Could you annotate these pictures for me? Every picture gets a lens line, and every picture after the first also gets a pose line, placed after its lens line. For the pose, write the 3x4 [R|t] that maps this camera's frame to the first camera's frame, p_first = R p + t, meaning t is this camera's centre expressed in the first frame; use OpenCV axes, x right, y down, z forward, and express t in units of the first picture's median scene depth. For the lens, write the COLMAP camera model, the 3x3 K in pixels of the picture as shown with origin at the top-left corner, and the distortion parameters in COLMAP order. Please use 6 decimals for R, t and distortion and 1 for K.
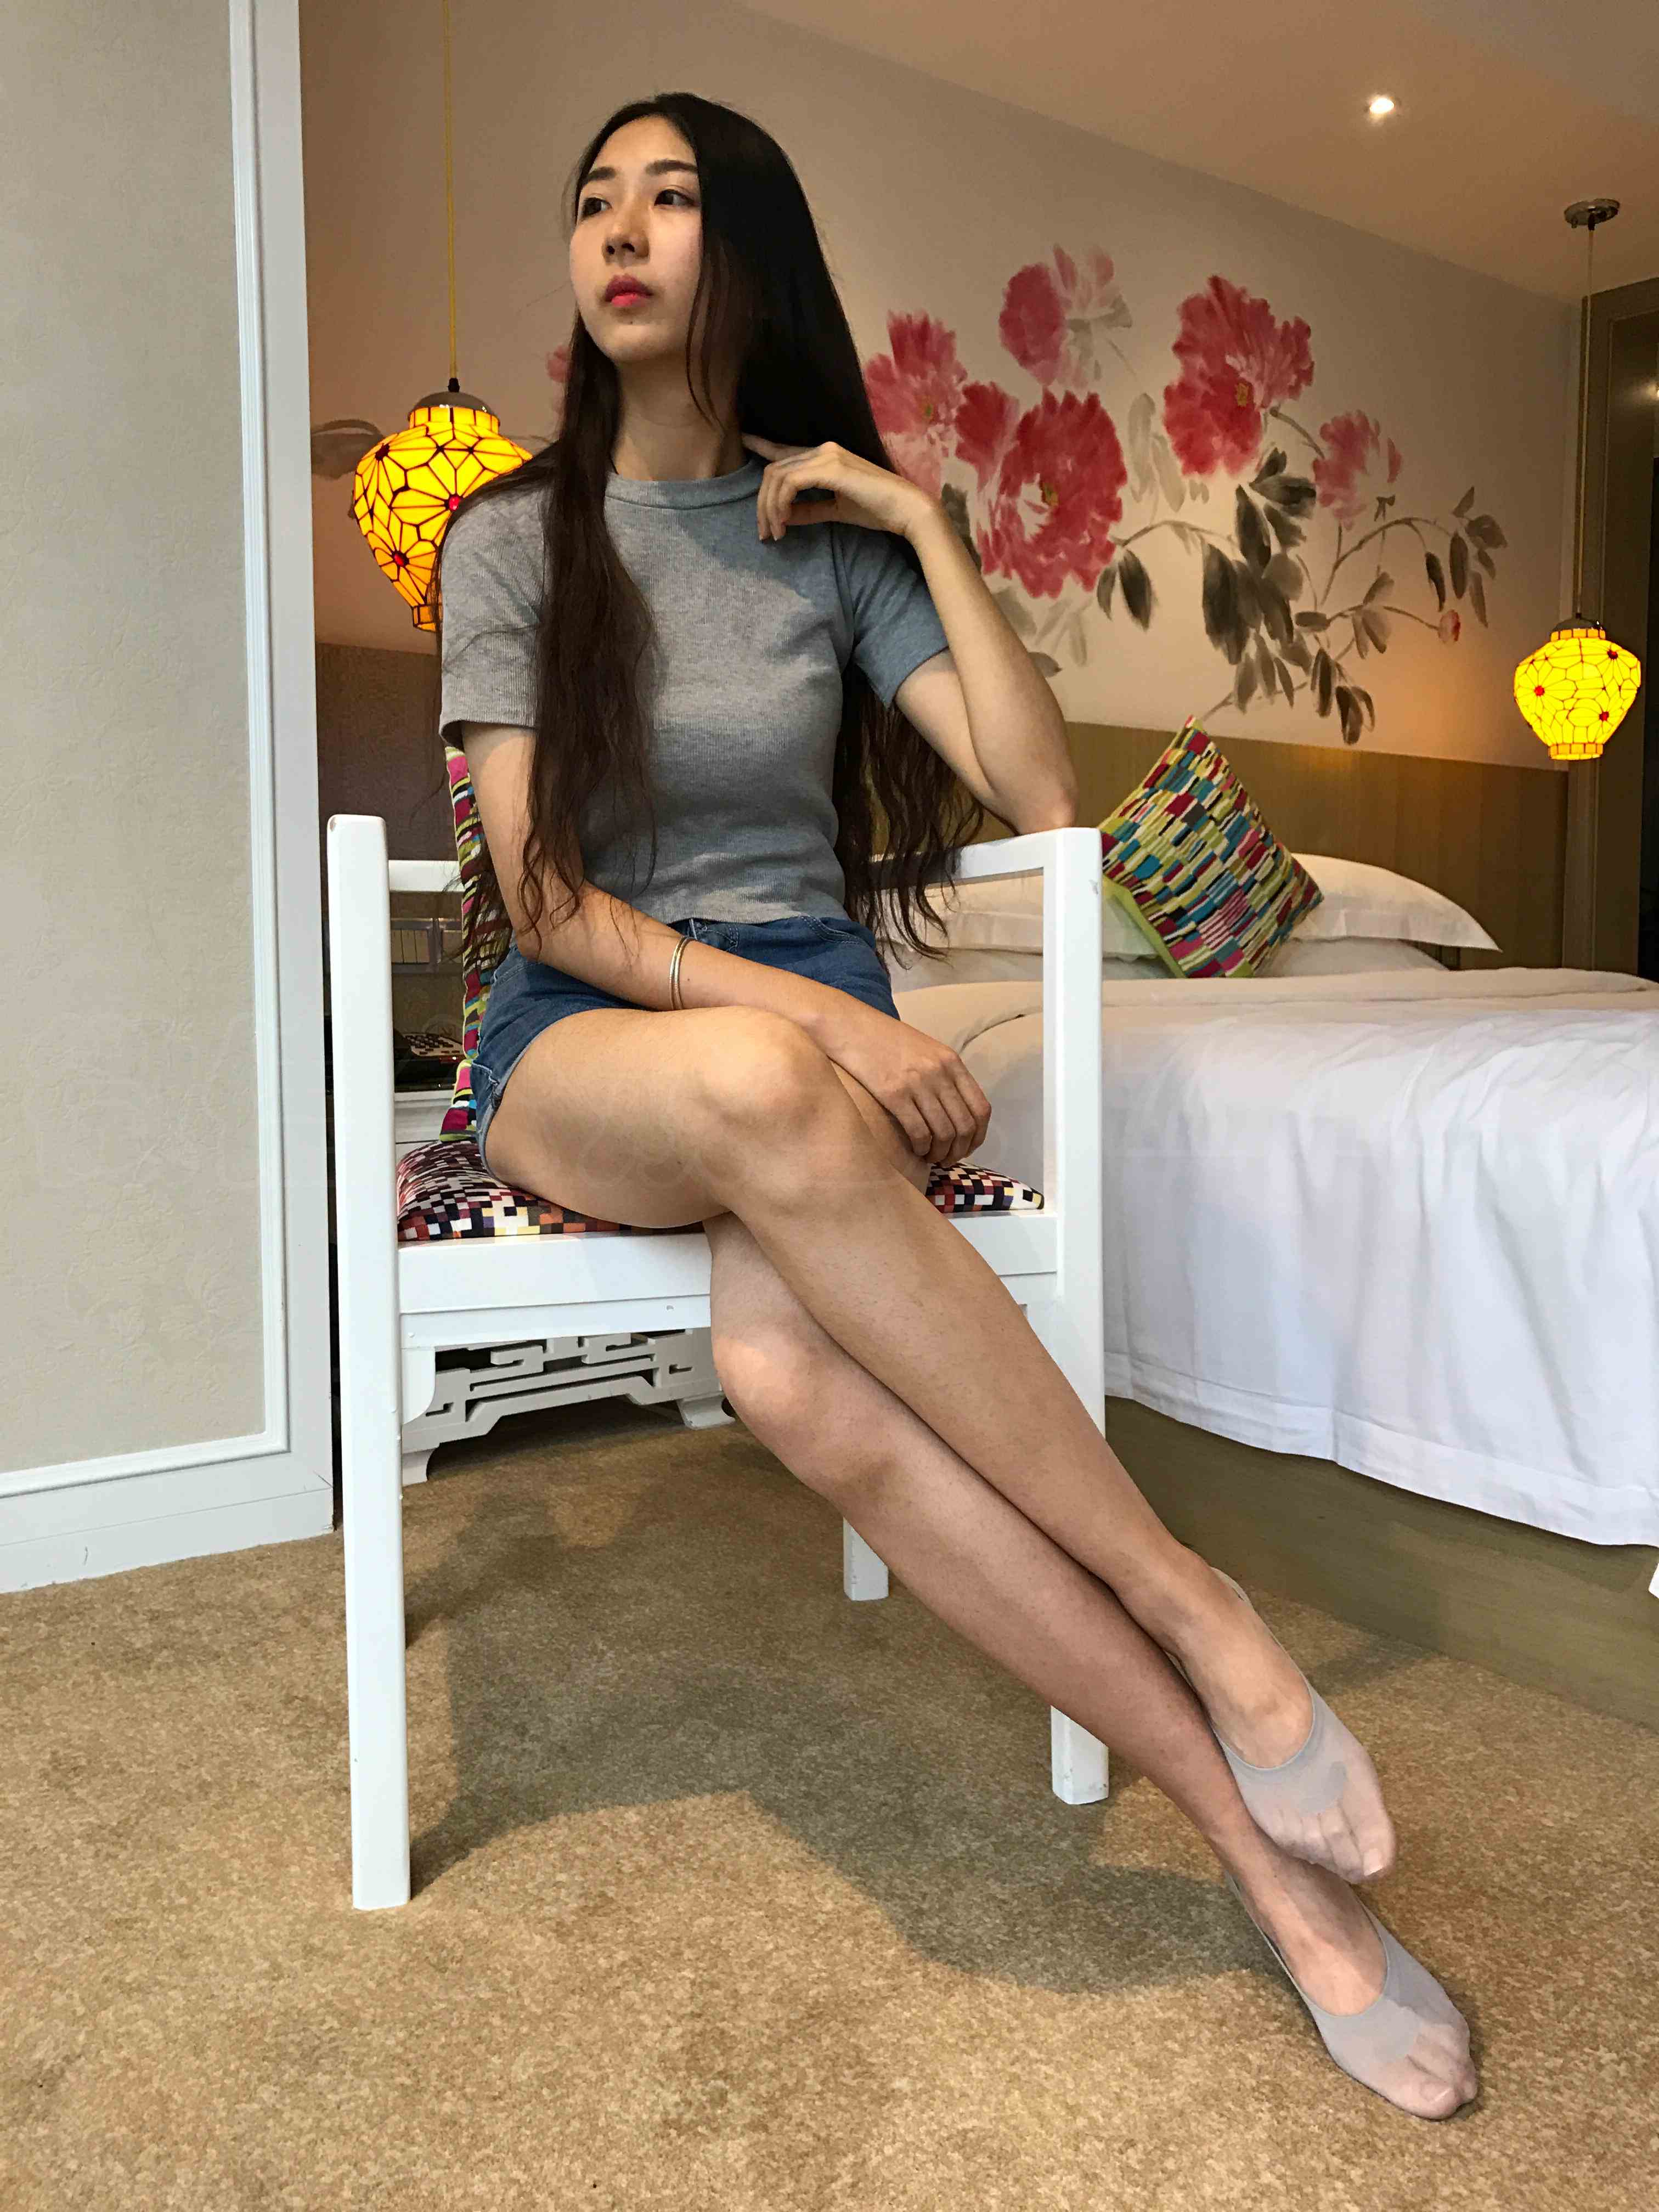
lens RADIAL K [[1830.3, 0, 840.8], [0, 1830.3, 1080.1], [0, 0, 1]] dist [0.017680, -0.009947]
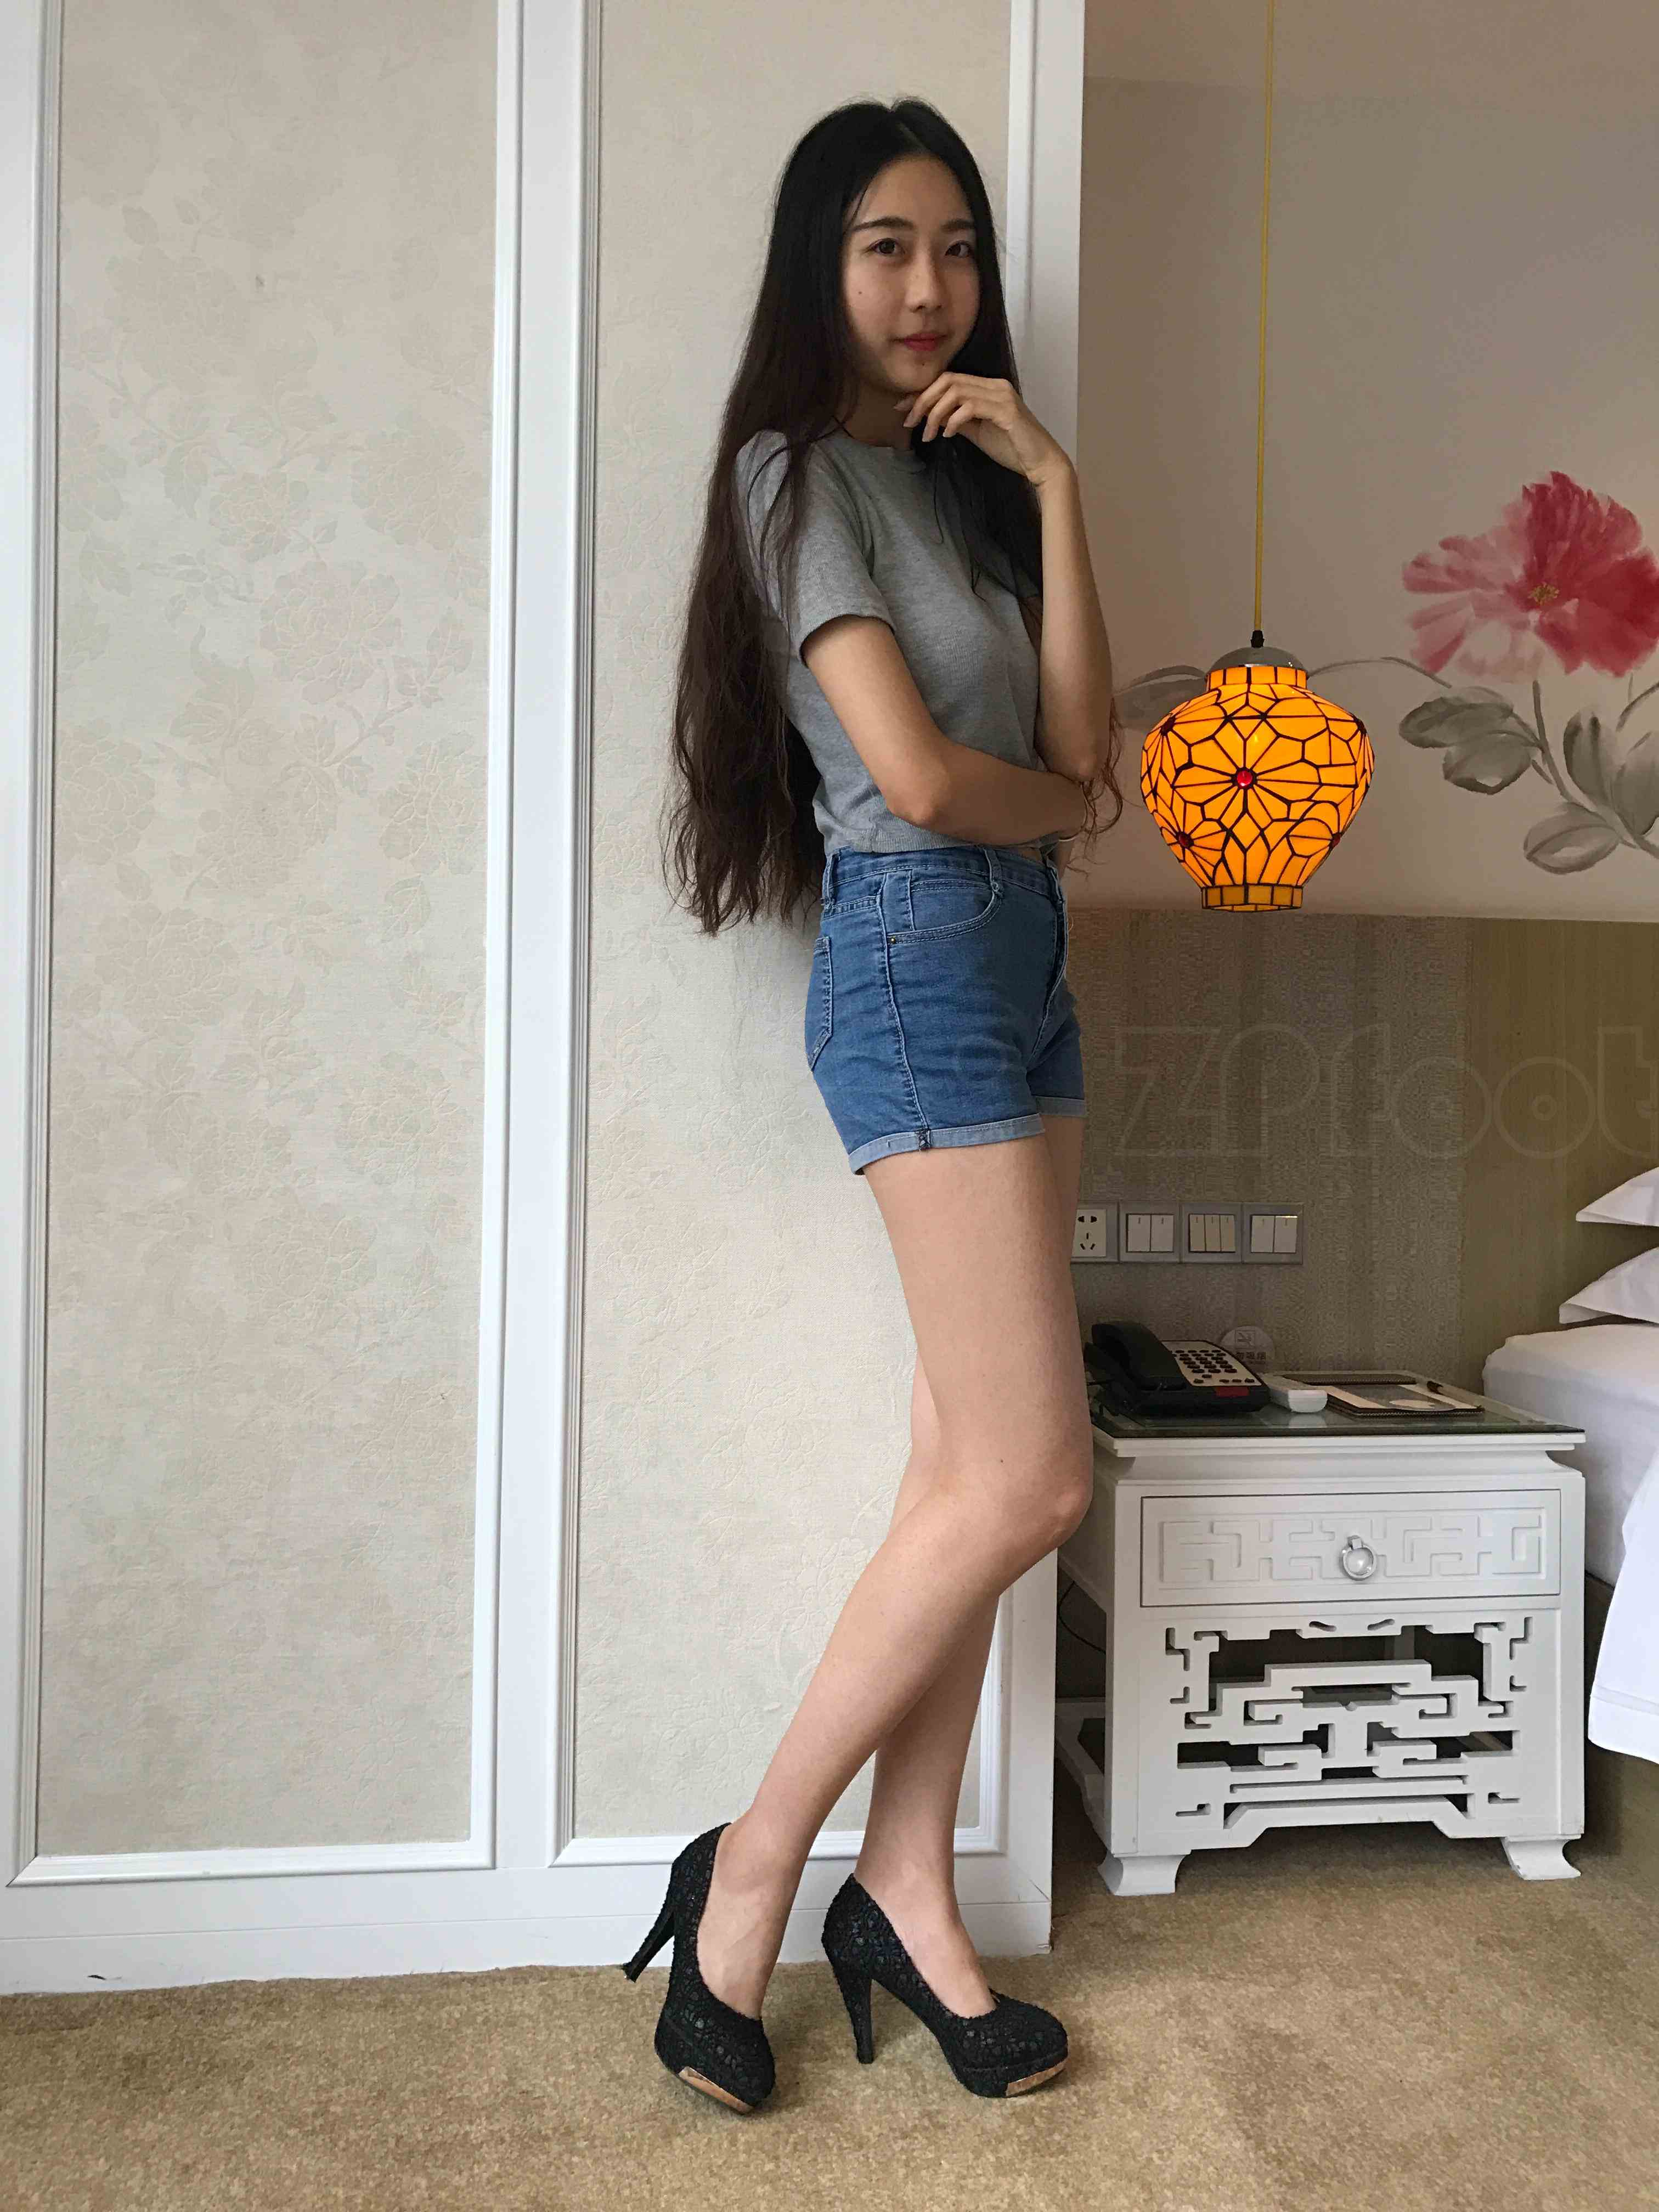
lens RADIAL K [[1830.3, 0, 832.9], [0, 1830.3, 1090.6], [0, 0, 1]] dist [0.017680, -0.009947]
pose [[0.869210, 0.021425, -0.493978, 0.055724], [-0.052381, 0.997429, -0.048910, -0.111581], [0.491660, 0.068388, 0.868098, 0.151383]]
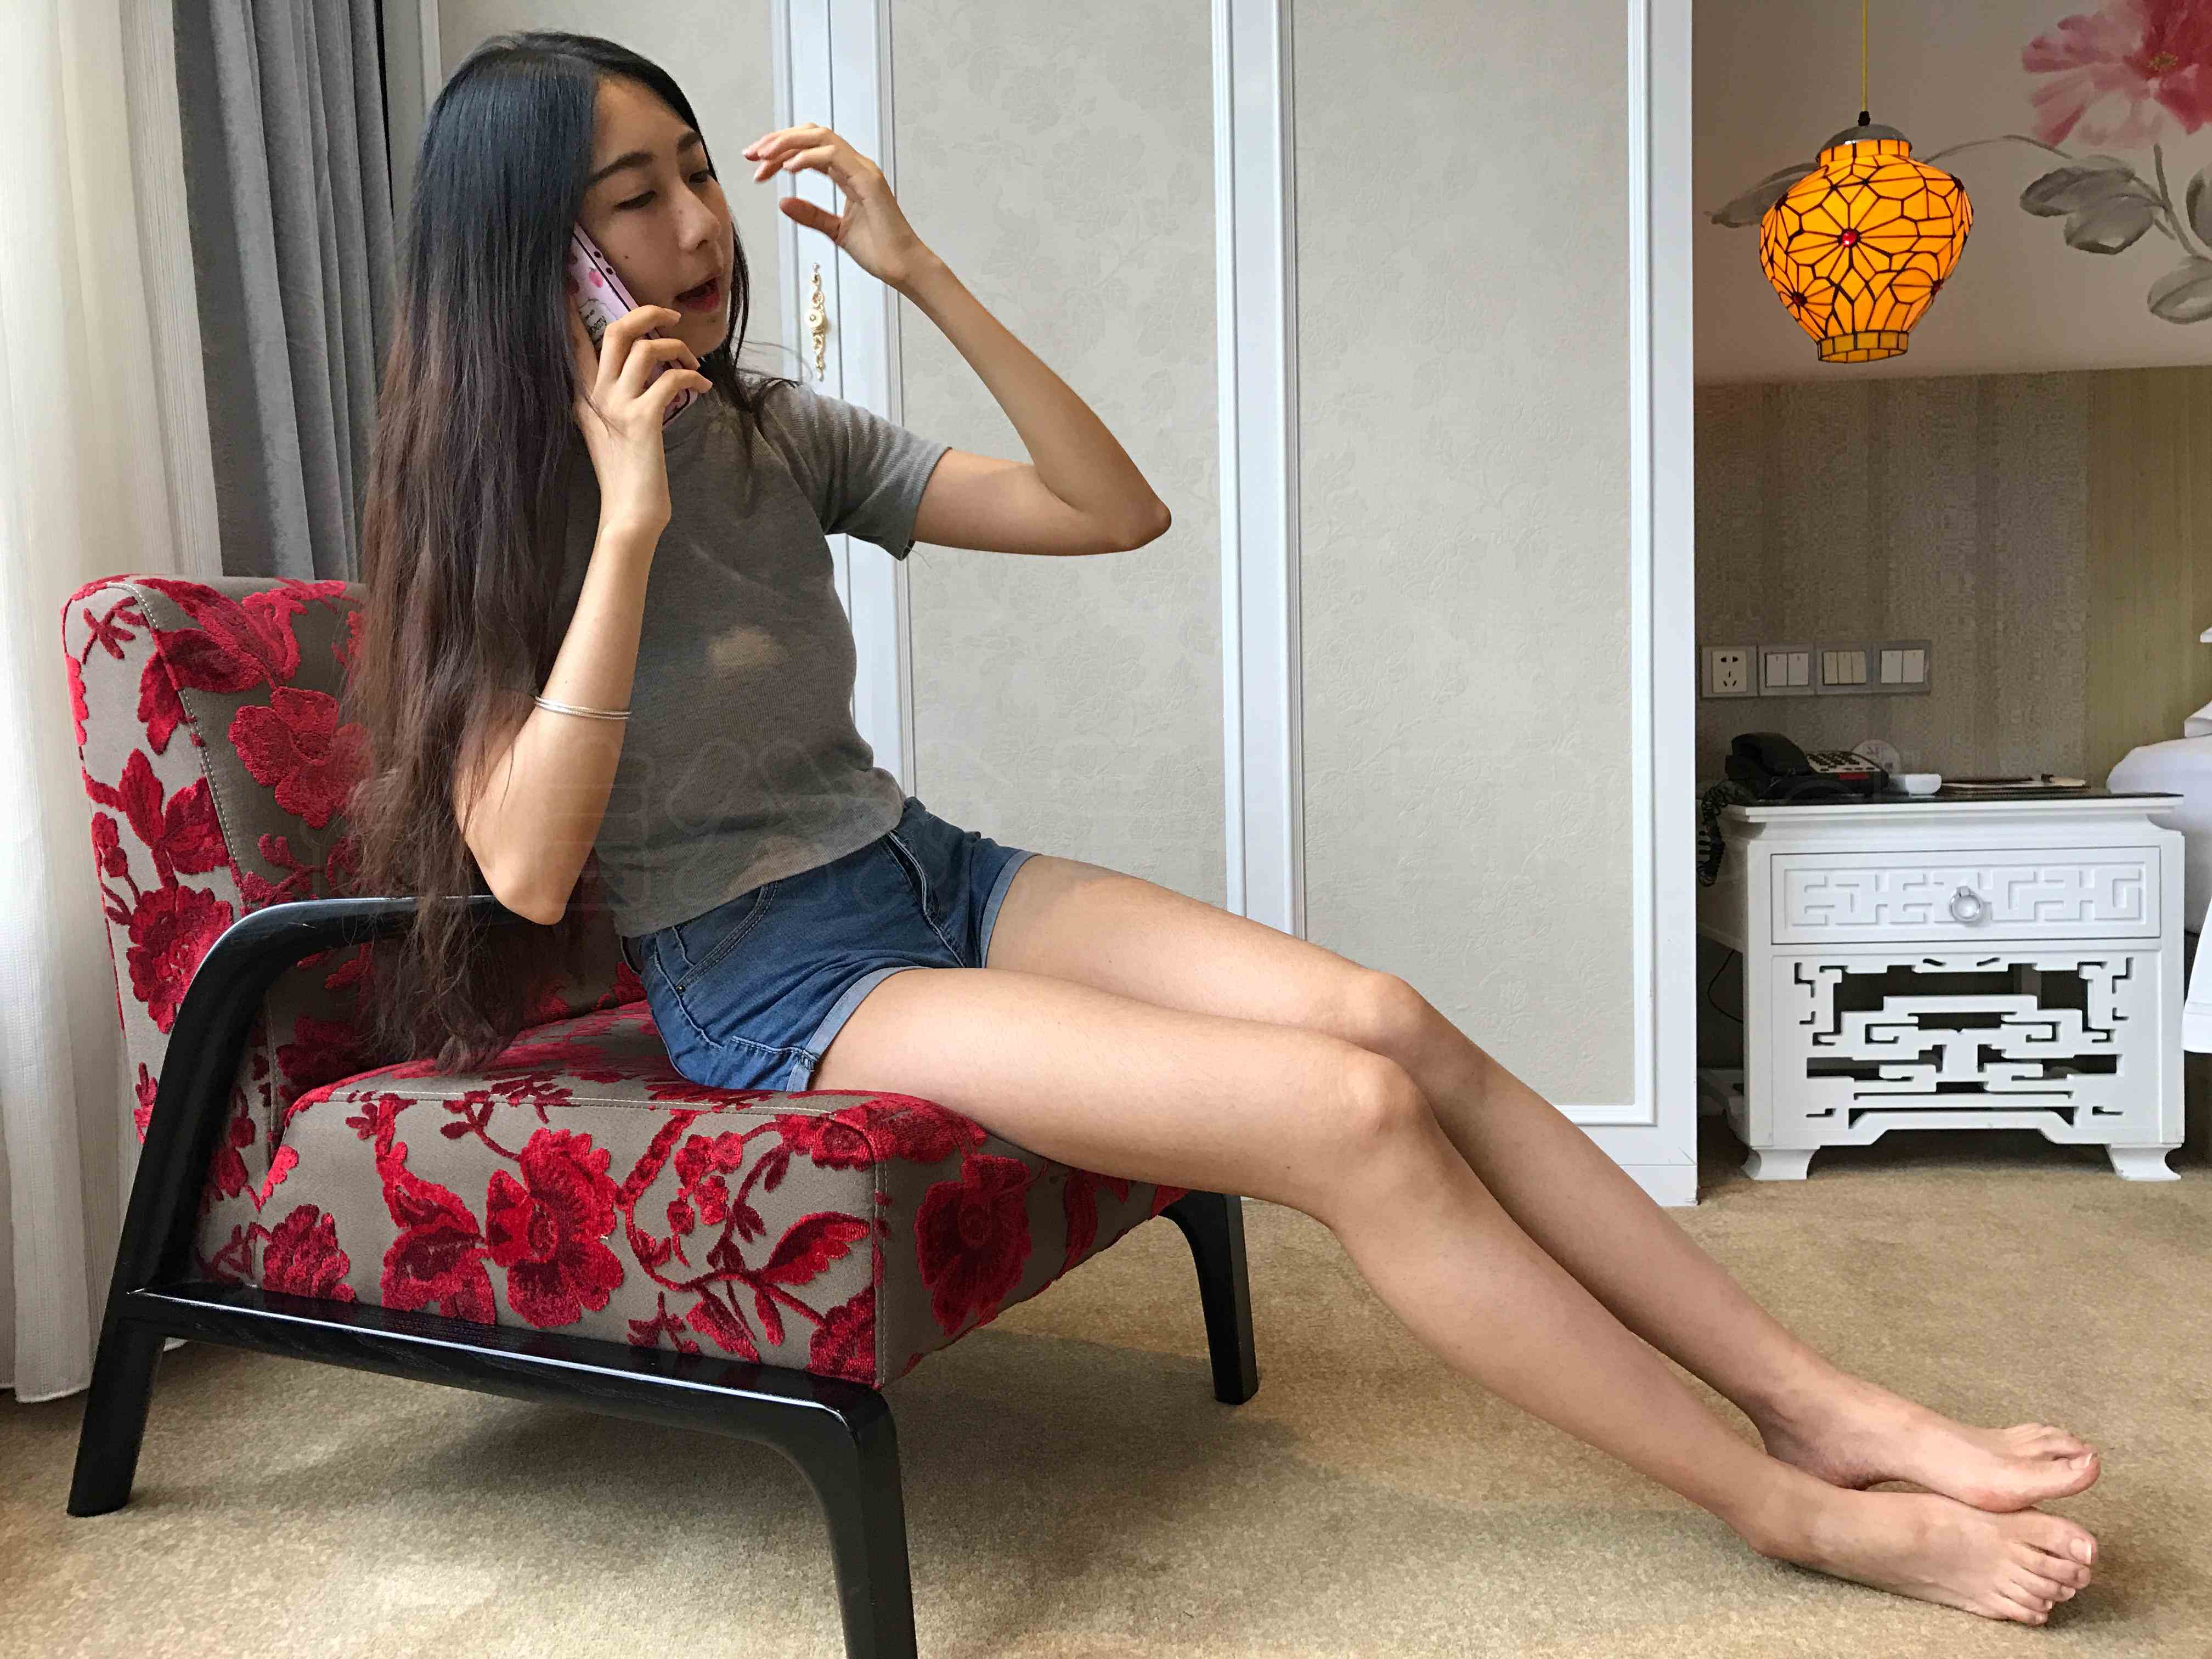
lens RADIAL K [[1830.3, 0, 1107.5], [0, 1830.3, 823.7], [0, 0, 1]] dist [0.017680, -0.009947]
pose [[0.745661, 0.025353, -0.665843, 0.175681], [-0.022424, 0.999665, 0.012952, 0.011618], [0.665948, 0.005273, 0.745979, -0.047679]]
